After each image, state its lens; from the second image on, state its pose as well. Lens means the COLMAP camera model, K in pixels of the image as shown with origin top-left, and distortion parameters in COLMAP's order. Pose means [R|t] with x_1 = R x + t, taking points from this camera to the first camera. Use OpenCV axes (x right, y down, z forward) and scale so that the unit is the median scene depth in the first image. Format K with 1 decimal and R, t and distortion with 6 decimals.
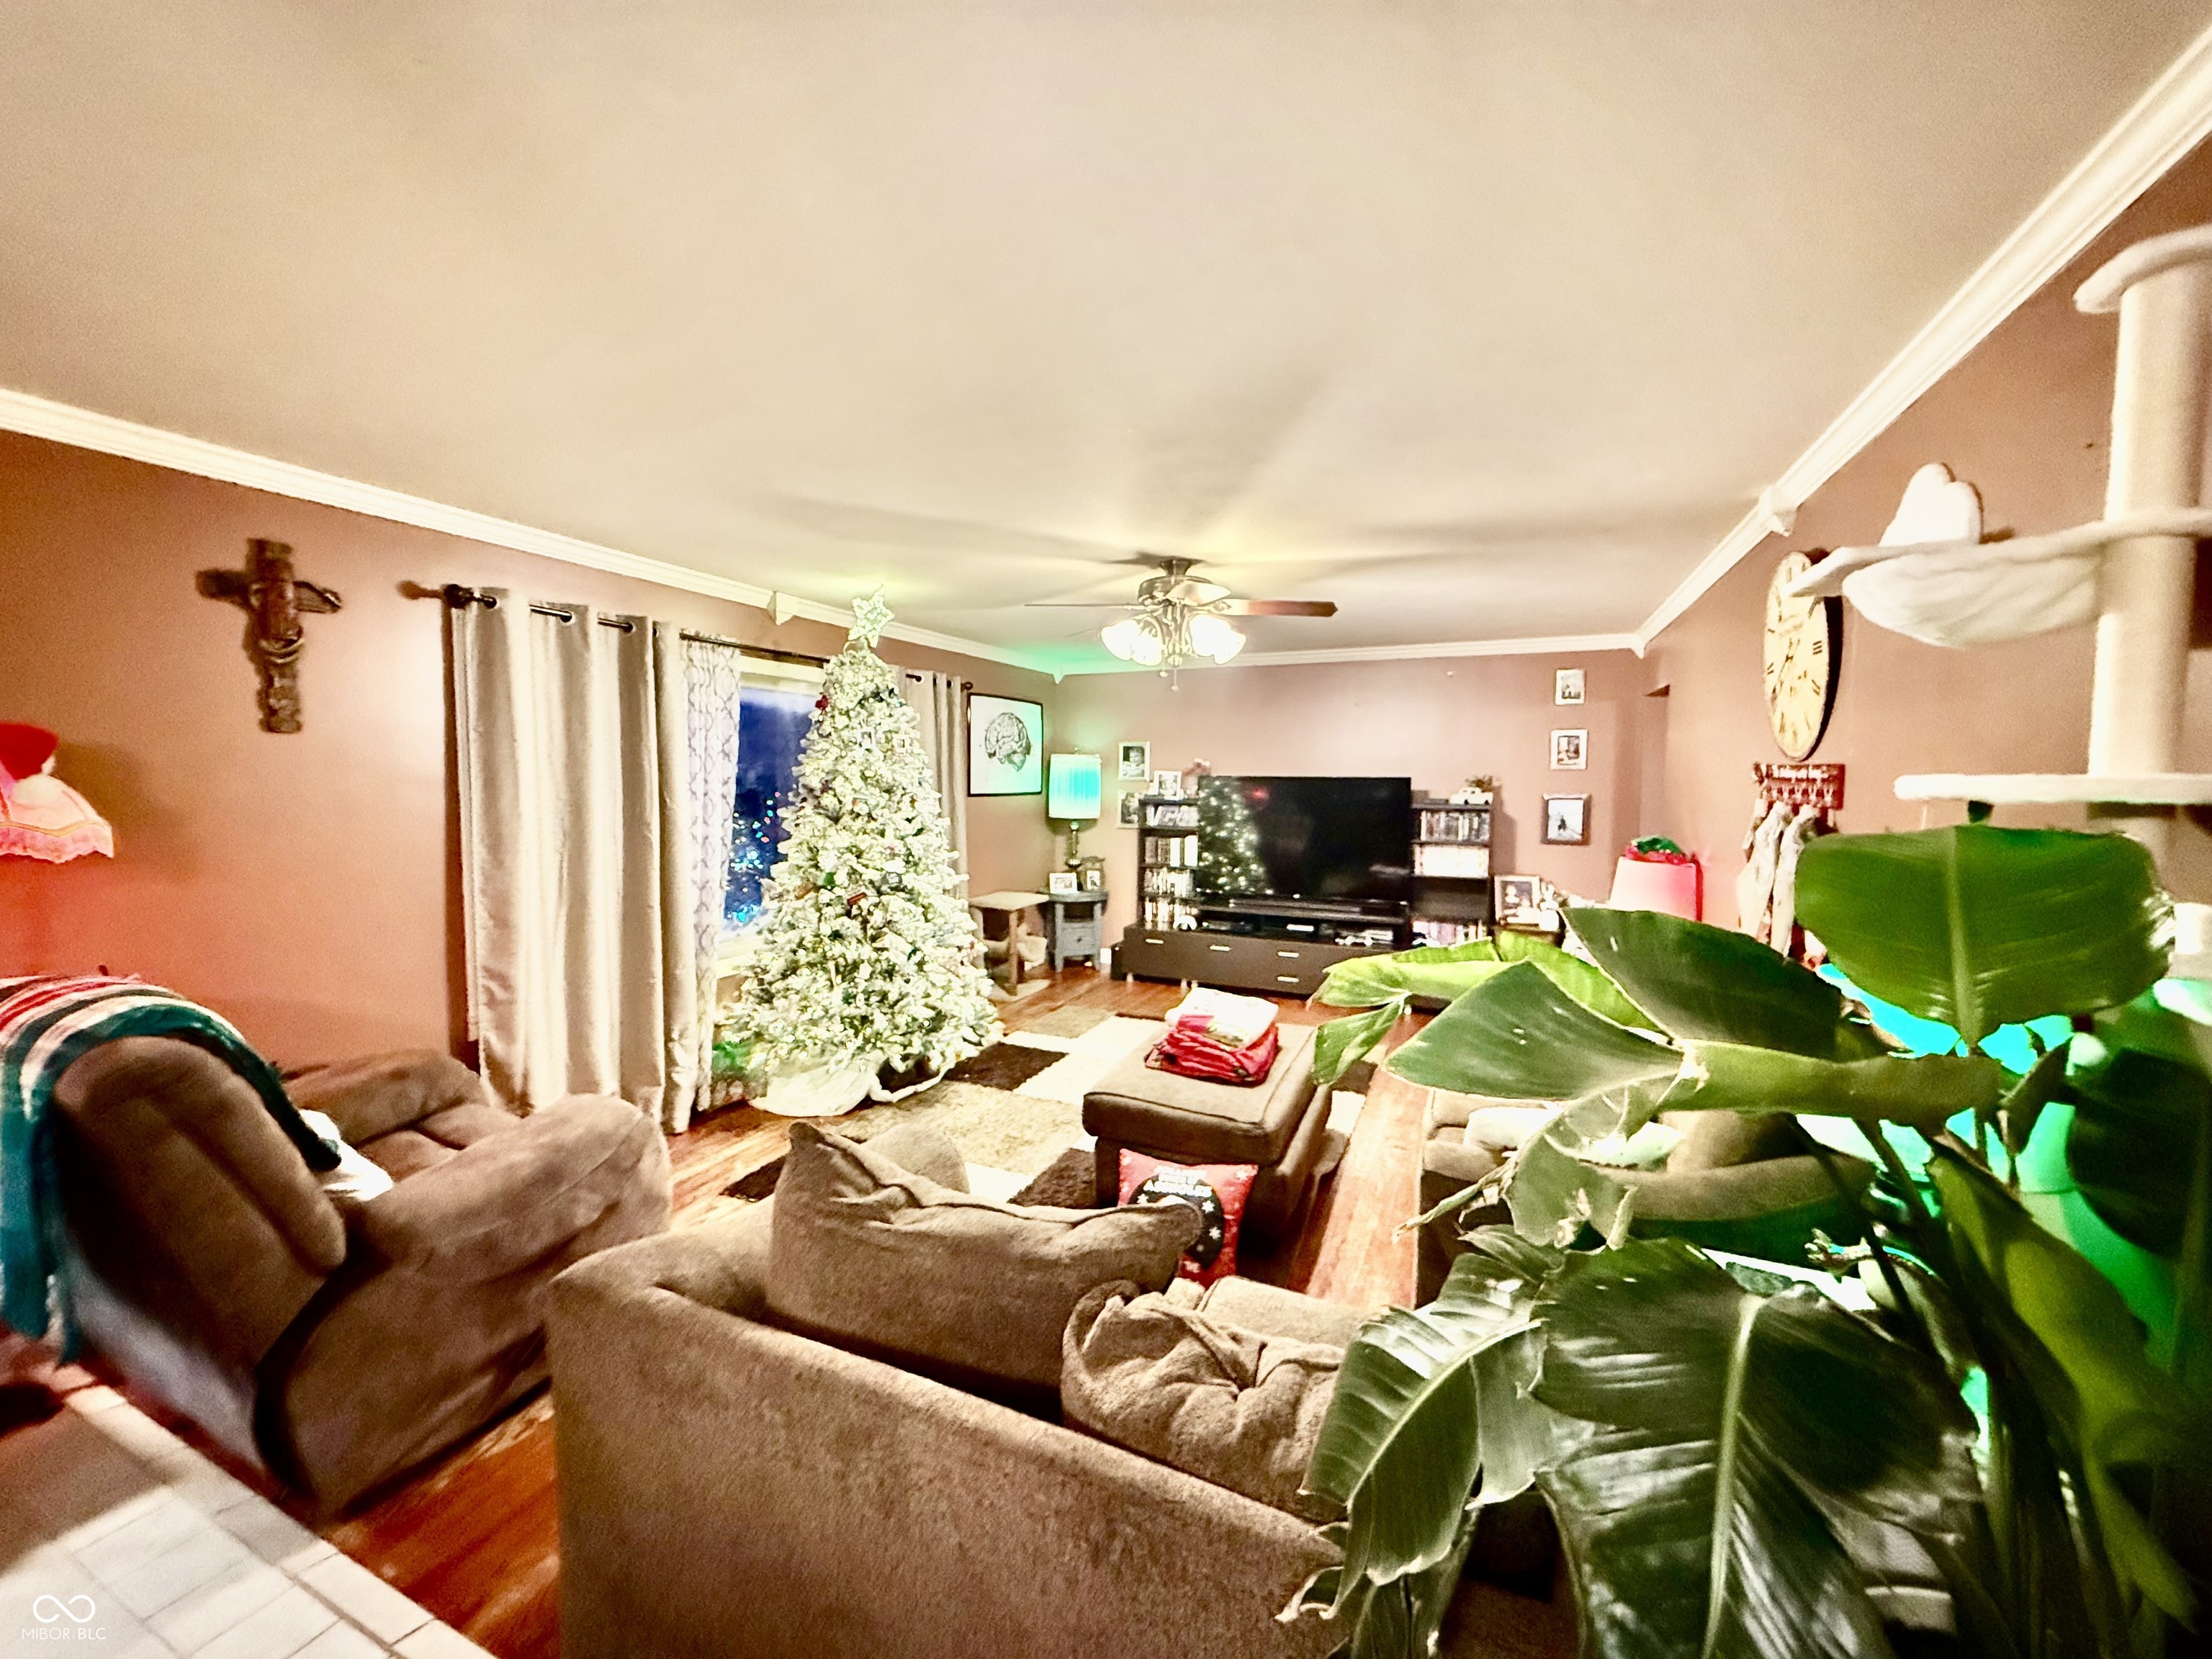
lens RADIAL K [[876.0, 0, 1099.9], [0, 876.0, 827.4], [0, 0, 1]] dist [0.000778, 0.000411]
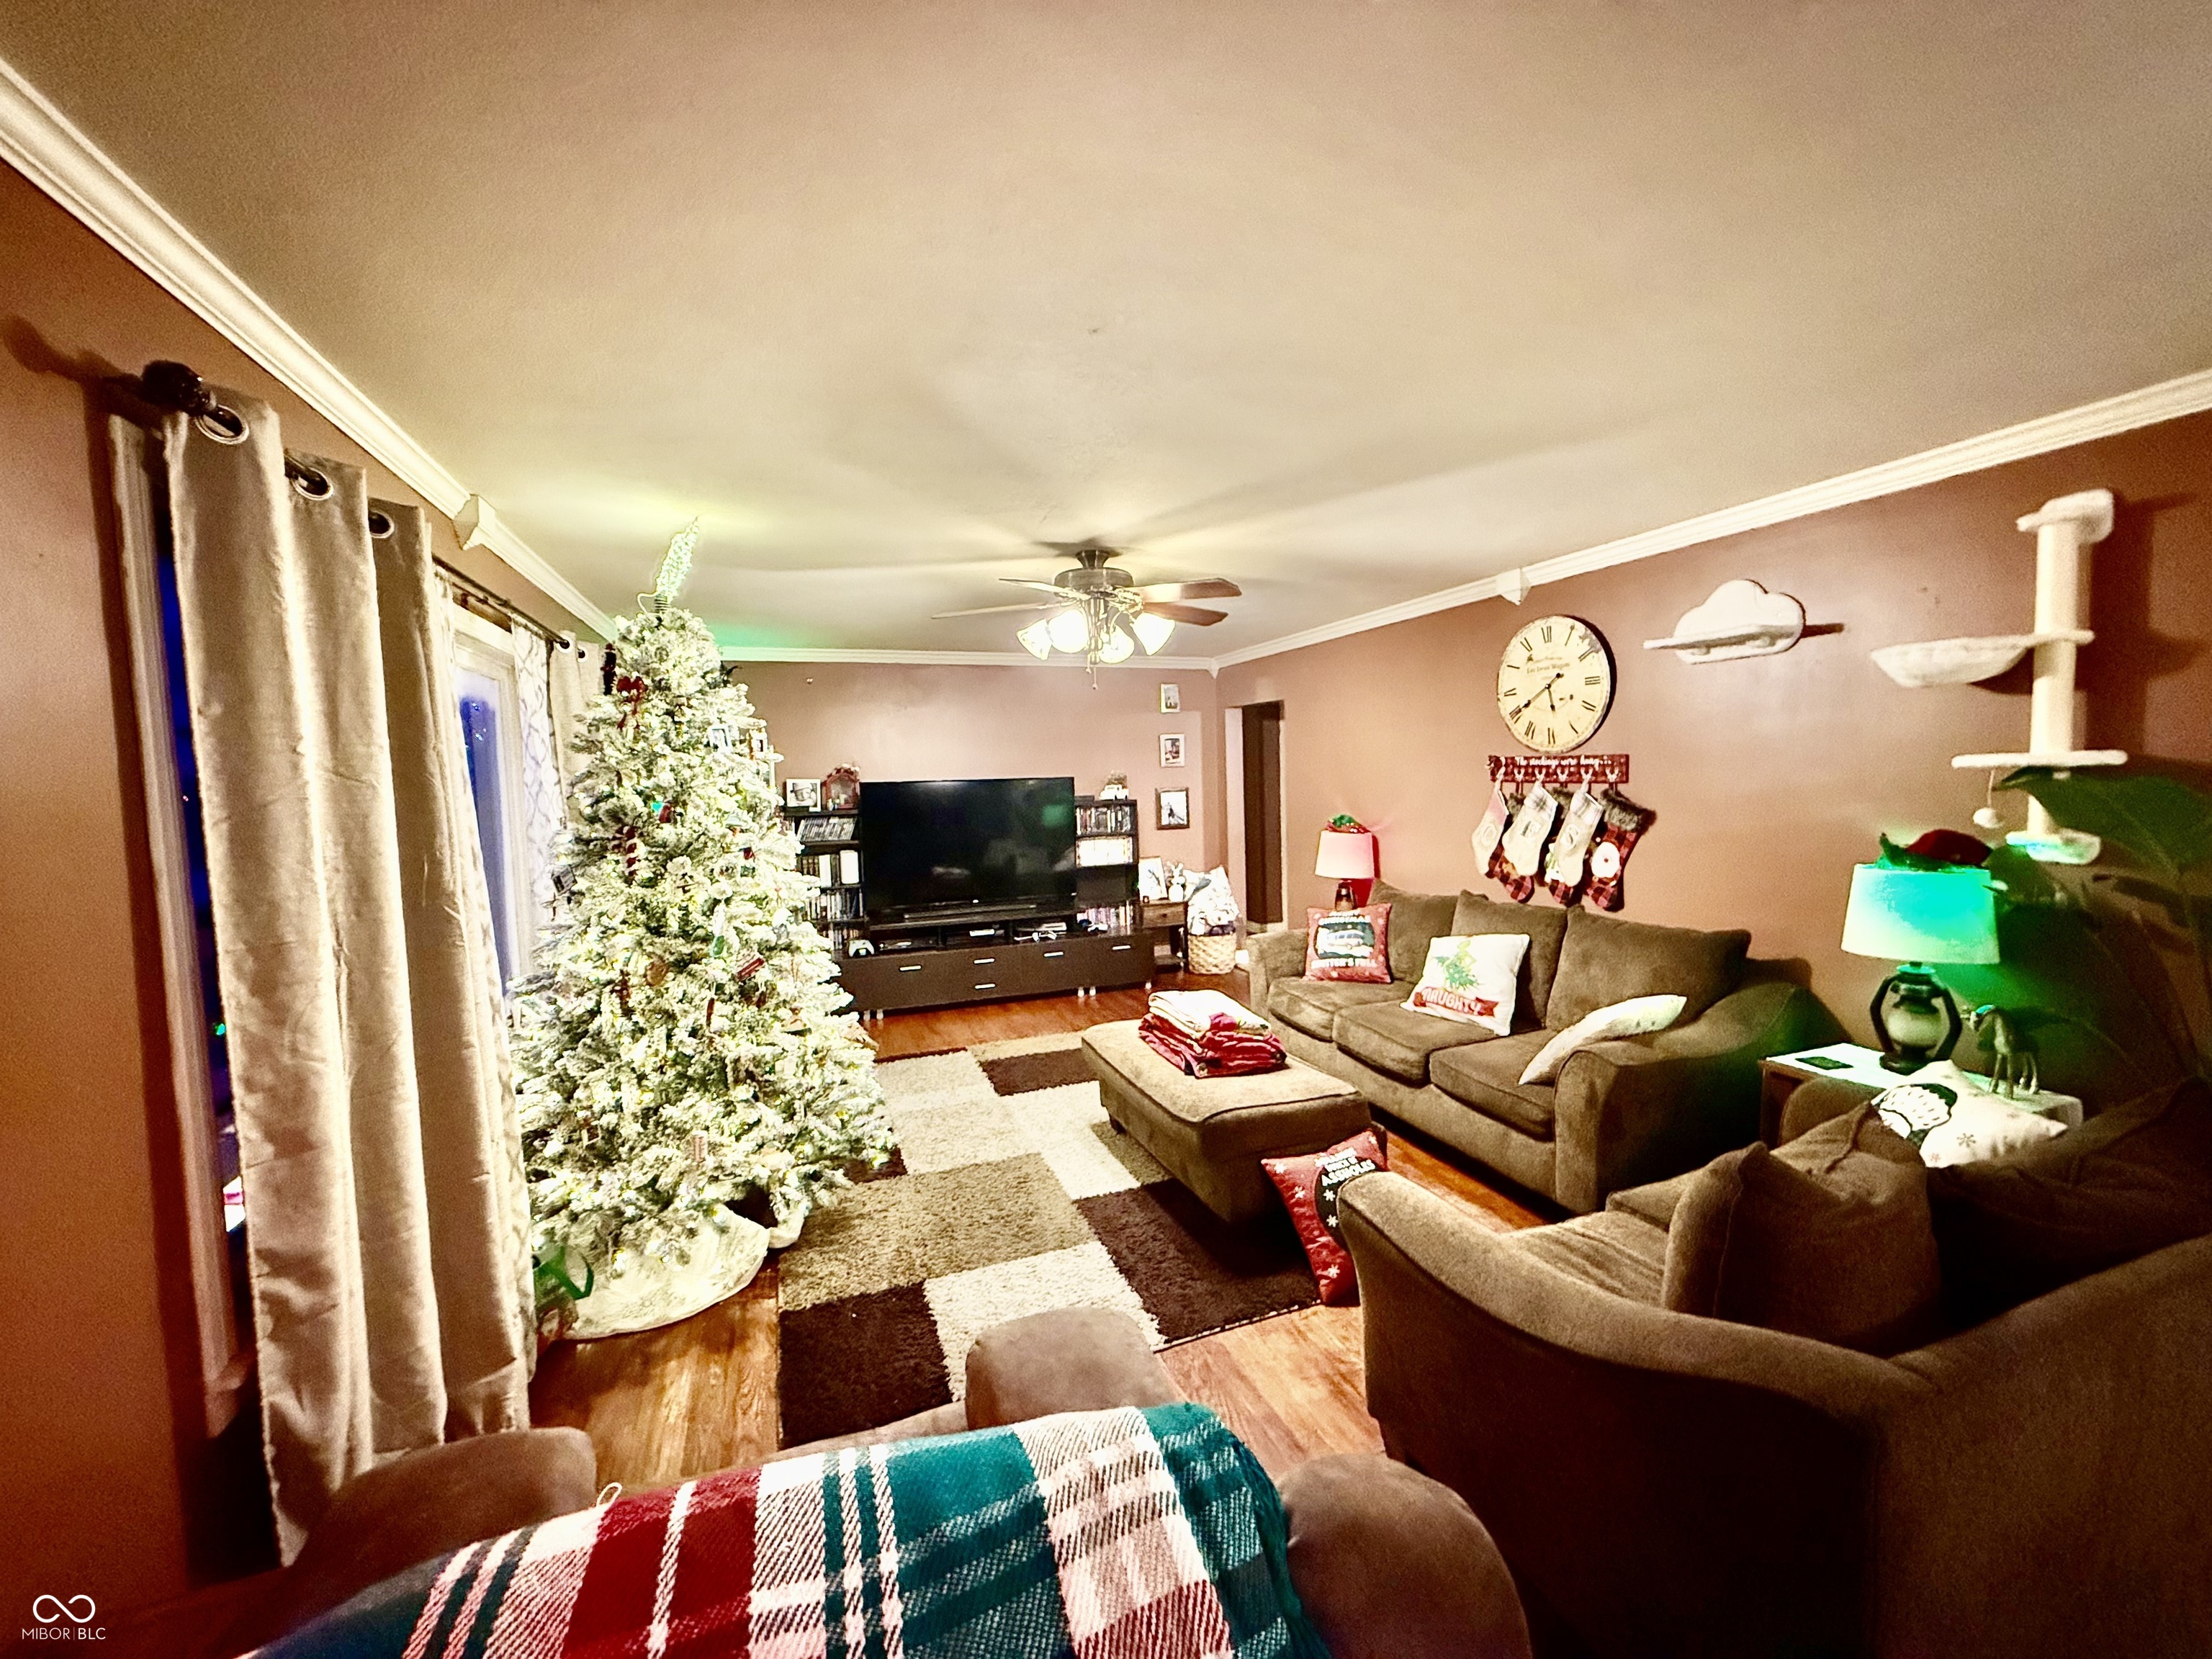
lens RADIAL K [[876.0, 0, 1093.7], [0, 876.0, 827.9], [0, 0, 1]] dist [0.000778, 0.000411]
pose [[0.714986, -0.068755, 0.695750, -0.385960], [0.072889, 0.997060, 0.023627, -0.018636], [-0.695329, 0.033820, 0.717896, 0.213972]]
